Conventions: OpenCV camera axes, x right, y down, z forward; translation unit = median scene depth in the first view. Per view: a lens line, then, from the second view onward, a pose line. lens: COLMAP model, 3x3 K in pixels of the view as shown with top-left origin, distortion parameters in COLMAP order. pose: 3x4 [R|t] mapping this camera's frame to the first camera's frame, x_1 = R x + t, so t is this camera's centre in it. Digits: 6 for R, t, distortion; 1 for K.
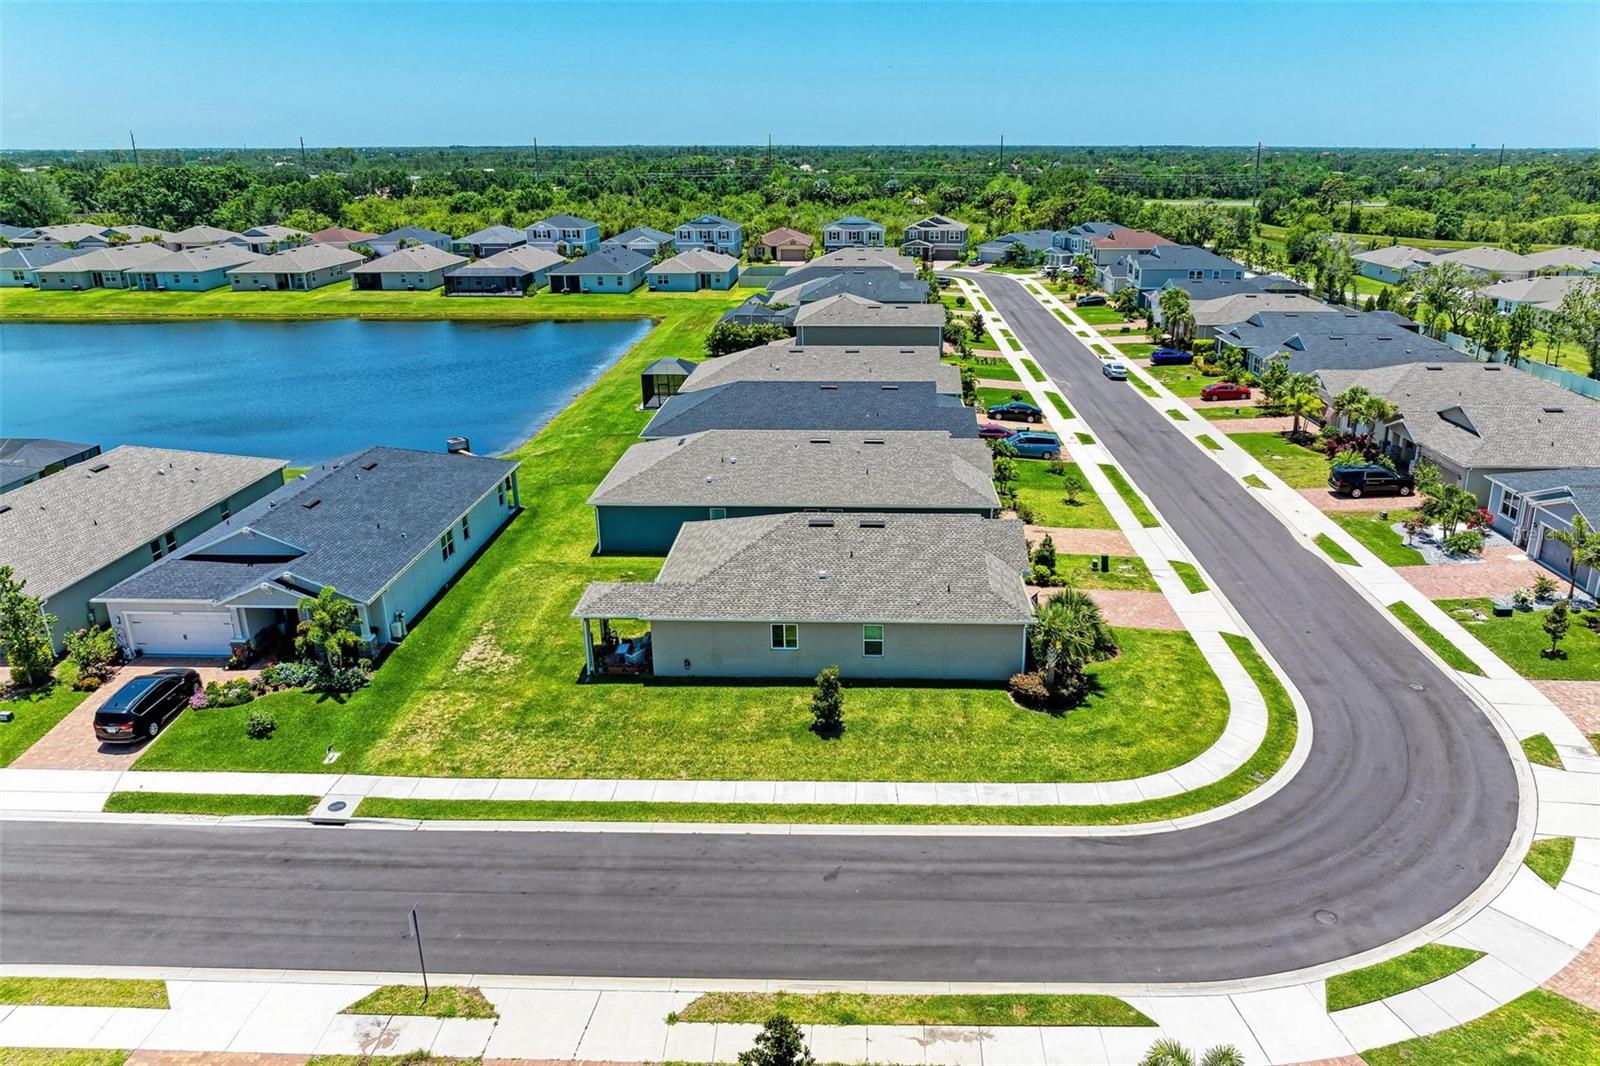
lens RADIAL K [[1102.9, 0, 843.8], [0, 1102.9, 530.9], [0, 0, 1]] dist [-0.024949, 0.002469]
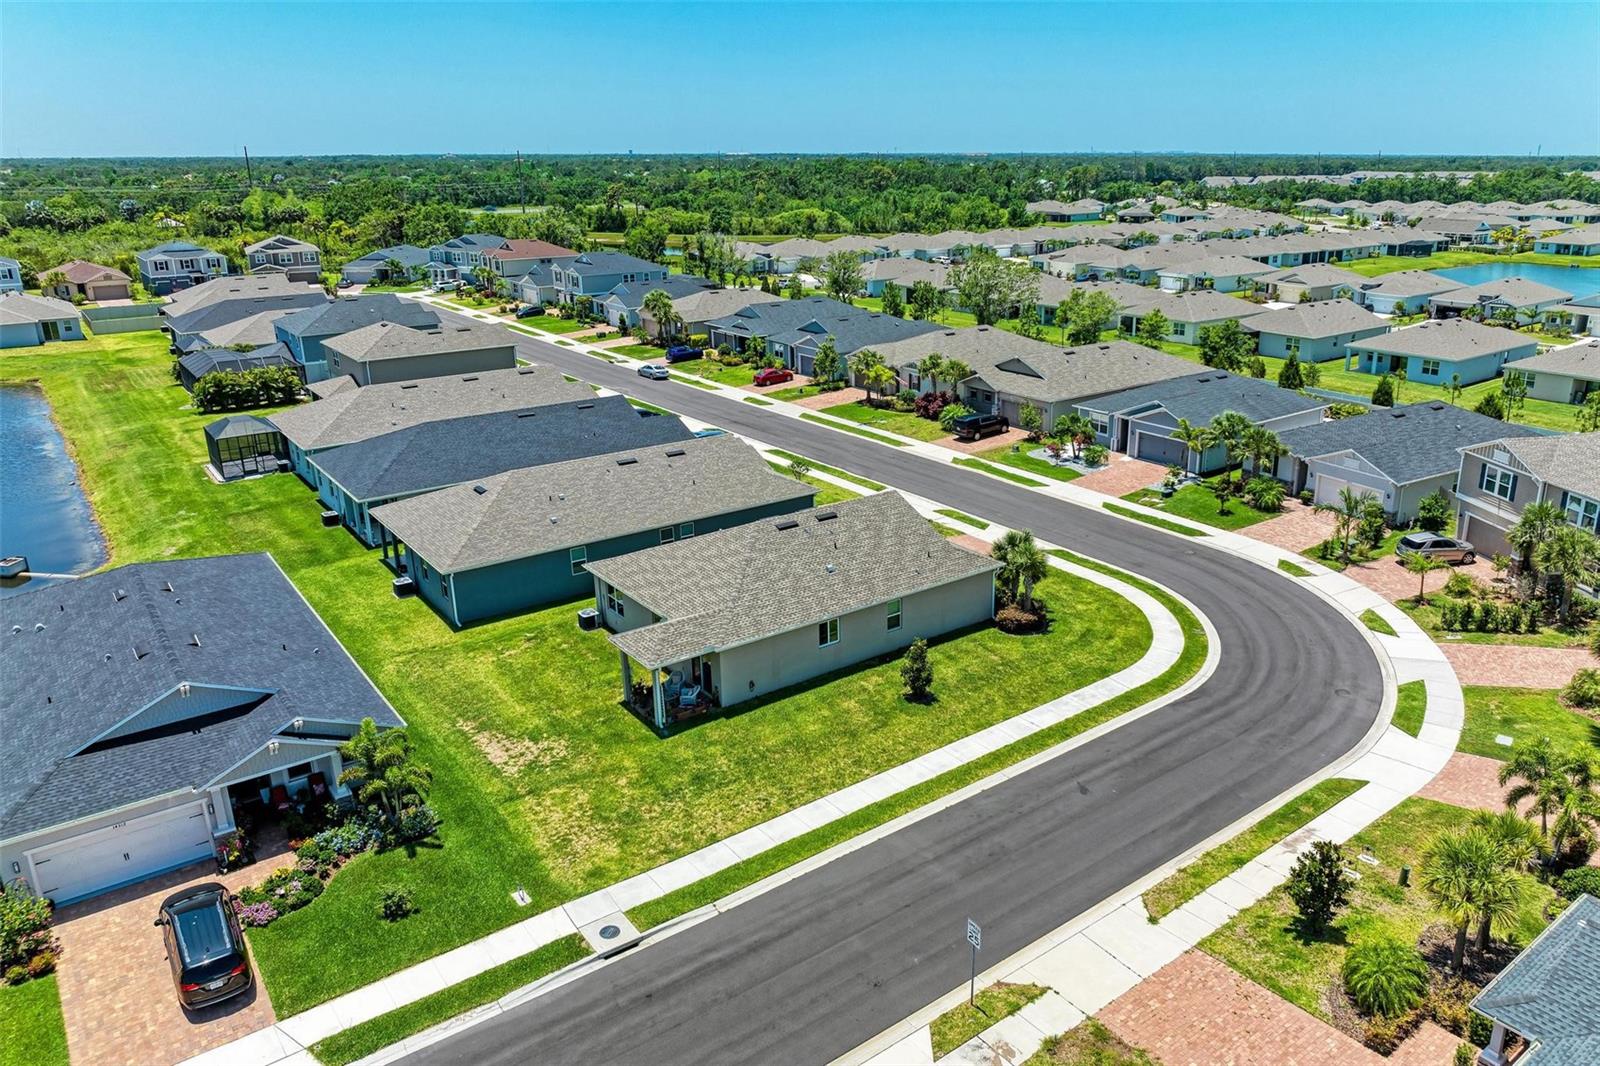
lens RADIAL K [[1102.9, 0, 843.8], [0, 1102.9, 530.9], [0, 0, 1]] dist [-0.024949, 0.002469]
pose [[0.780192, -0.202021, 0.592020, -0.631742], [0.206162, 0.976580, 0.061559, -0.058157], [-0.590591, 0.074024, 0.803569, 0.146492]]
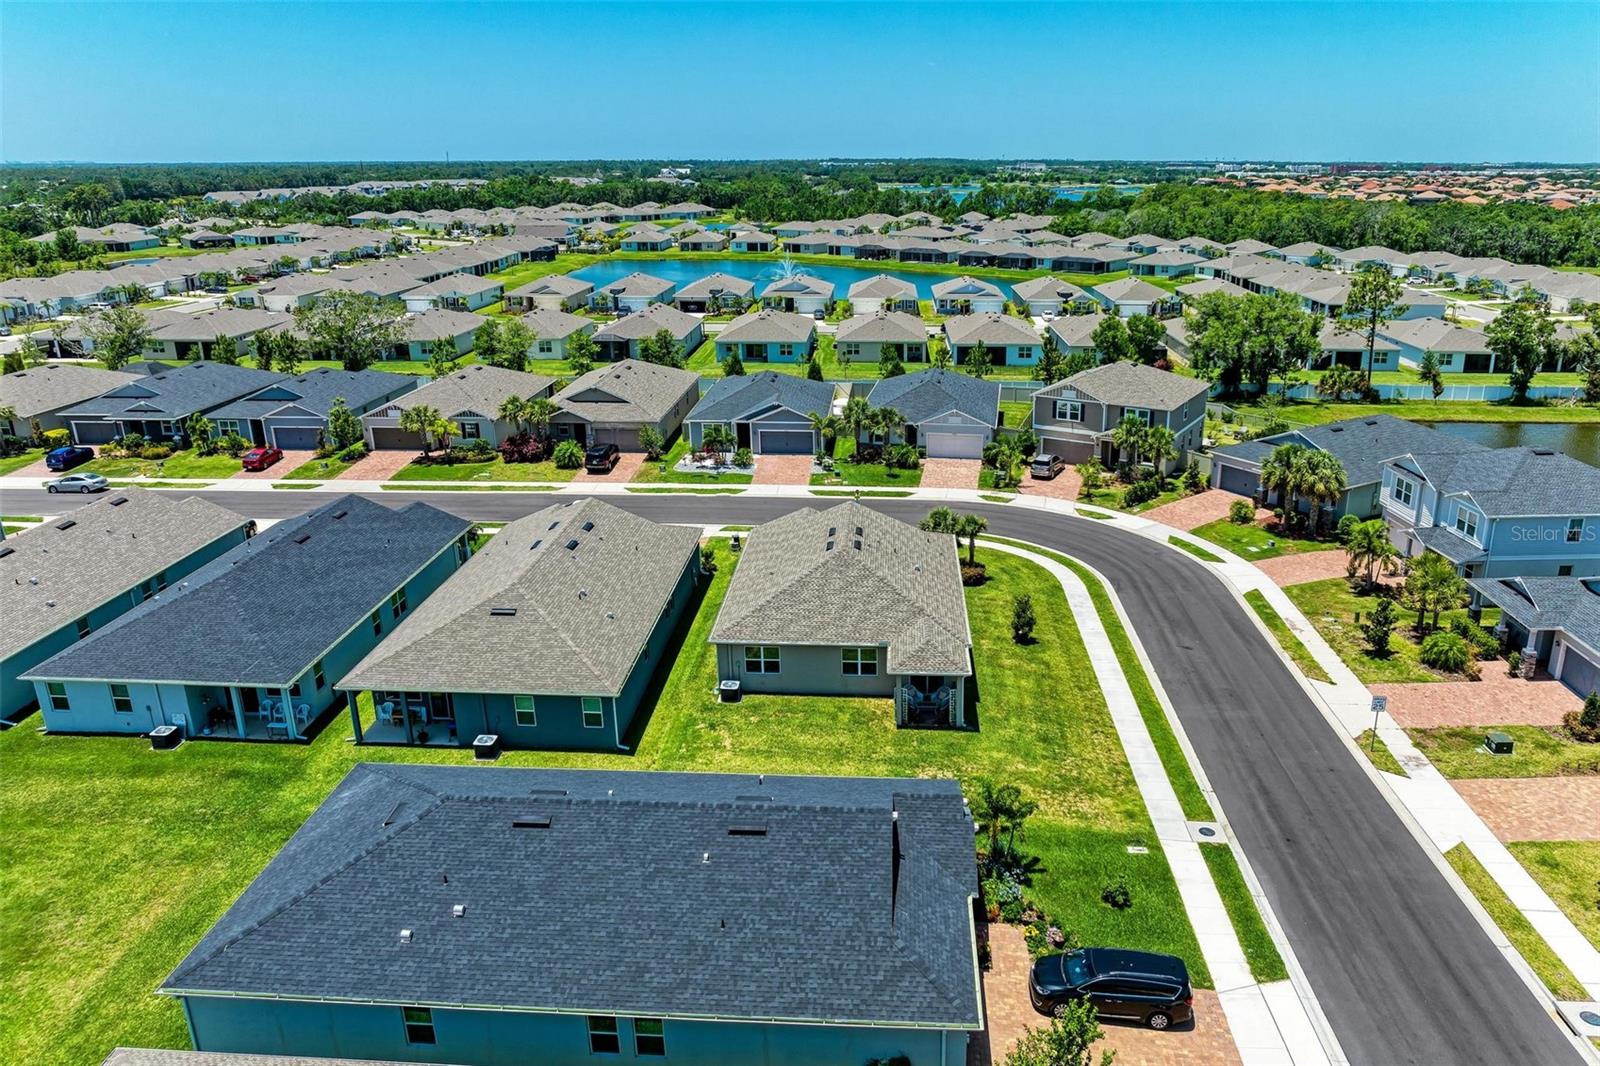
lens RADIAL K [[1102.9, 0, 843.8], [0, 1102.9, 530.9], [0, 0, 1]] dist [-0.024949, 0.002469]
pose [[0.032010, -0.316251, 0.948135, -1.179903], [0.328805, 0.899152, 0.288812, -0.381114], [-0.943855, 0.302507, 0.132767, 0.913481]]
